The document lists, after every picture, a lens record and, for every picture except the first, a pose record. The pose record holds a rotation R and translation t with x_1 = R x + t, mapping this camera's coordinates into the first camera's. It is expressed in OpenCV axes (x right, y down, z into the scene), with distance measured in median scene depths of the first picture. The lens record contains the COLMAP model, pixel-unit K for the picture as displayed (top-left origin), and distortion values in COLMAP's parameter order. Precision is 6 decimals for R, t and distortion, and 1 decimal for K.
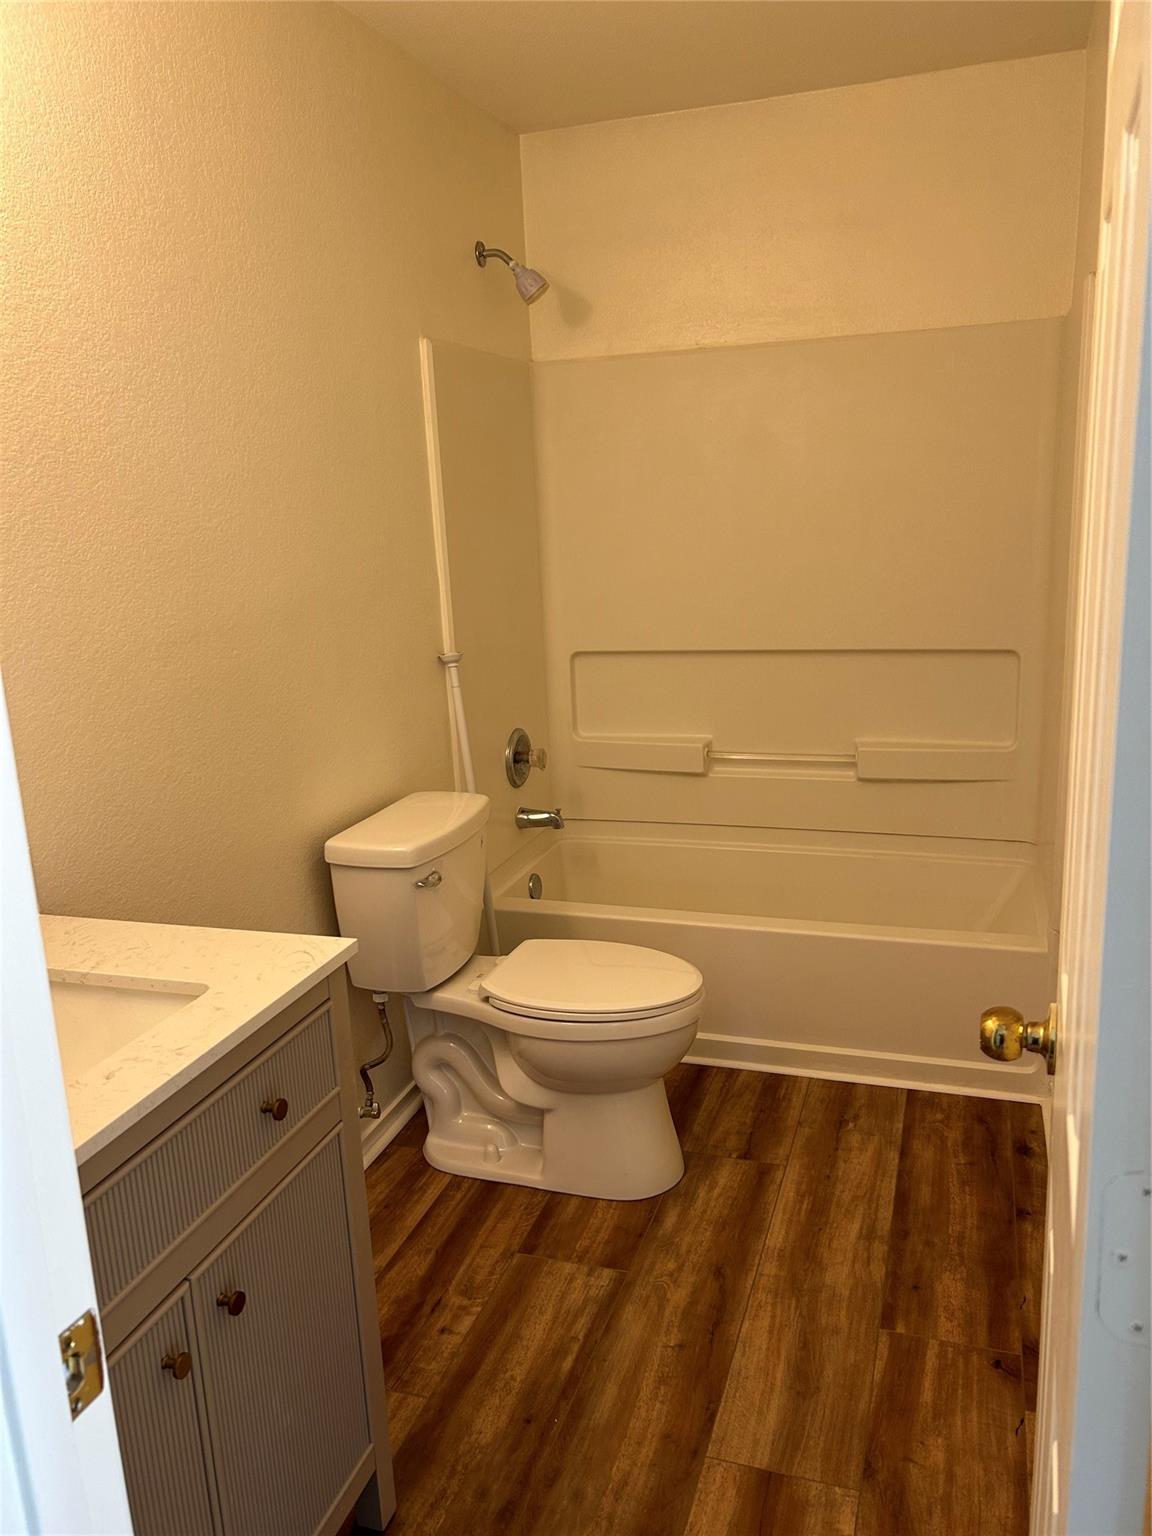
lens RADIAL K [[1156.1, 0, 576.0], [0, 1156.1, 768.0], [0, 0, 1]] dist [0.035235, -0.059842]
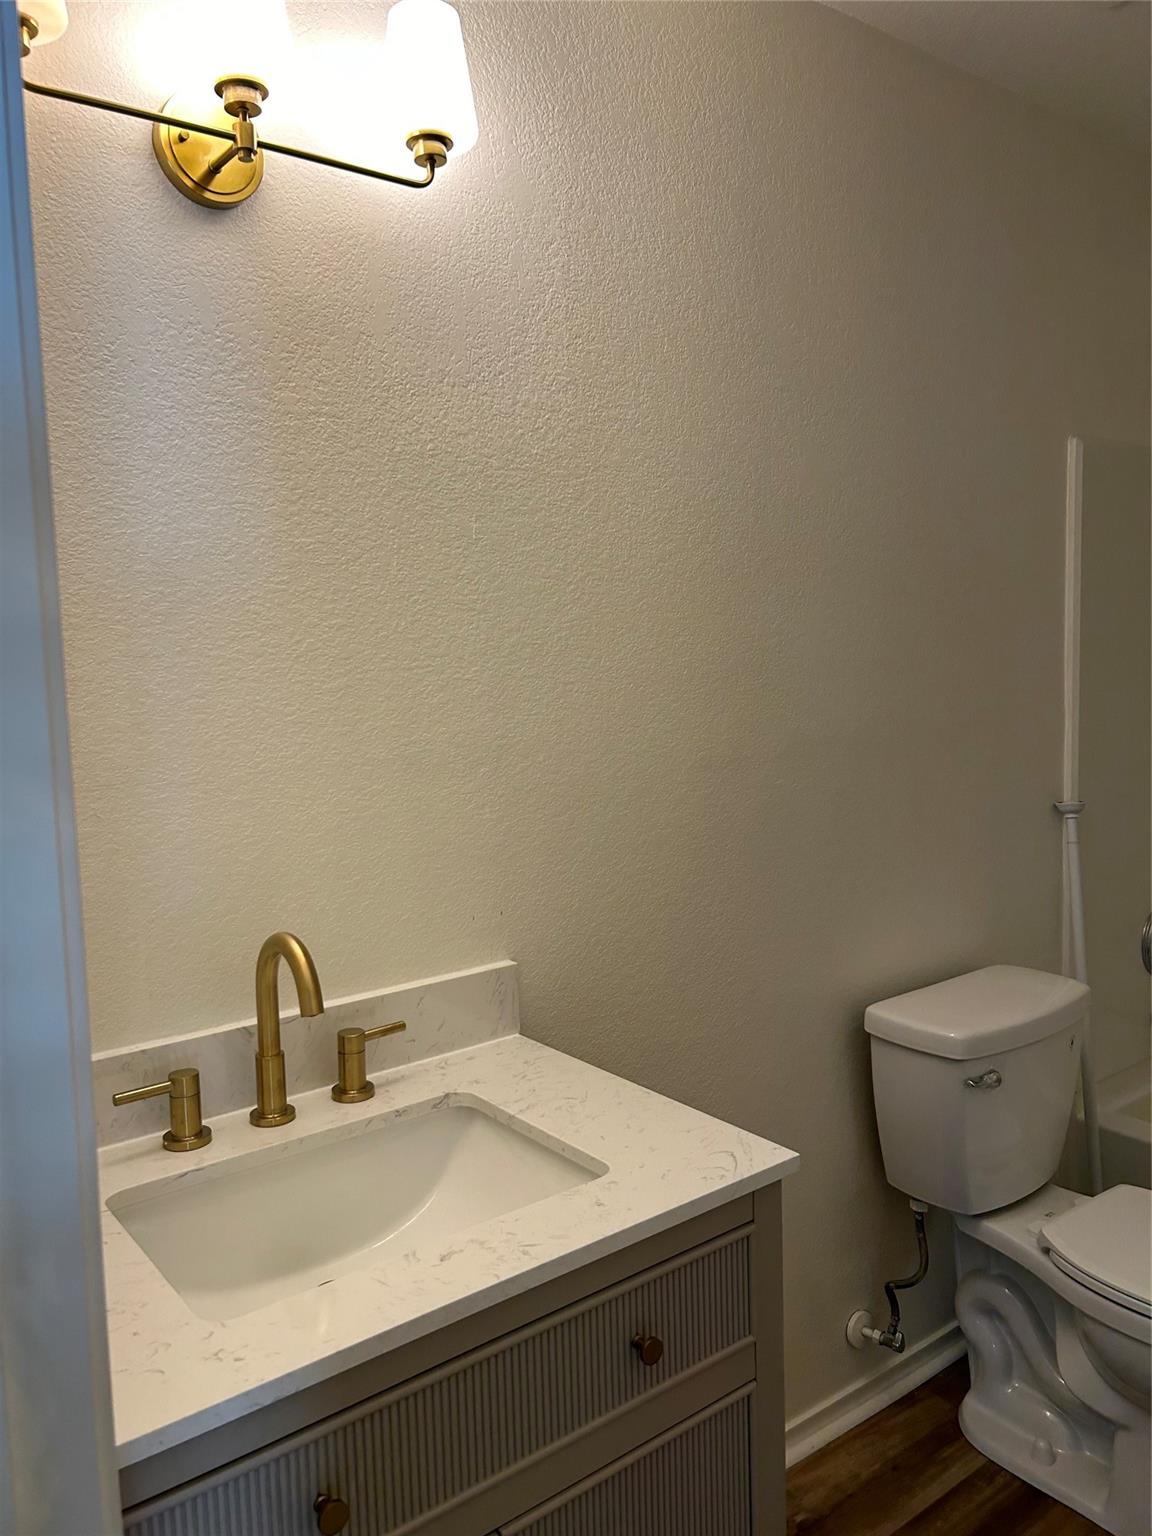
lens RADIAL K [[1148.5, 0, 571.7], [0, 1148.5, 768.7], [0, 0, 1]] dist [0.021917, -0.028360]
pose [[0.825627, 0.074146, -0.559324, 0.065869], [-0.132107, 0.989175, -0.063876, -0.027032], [0.548533, 0.126629, 0.826485, 0.141695]]
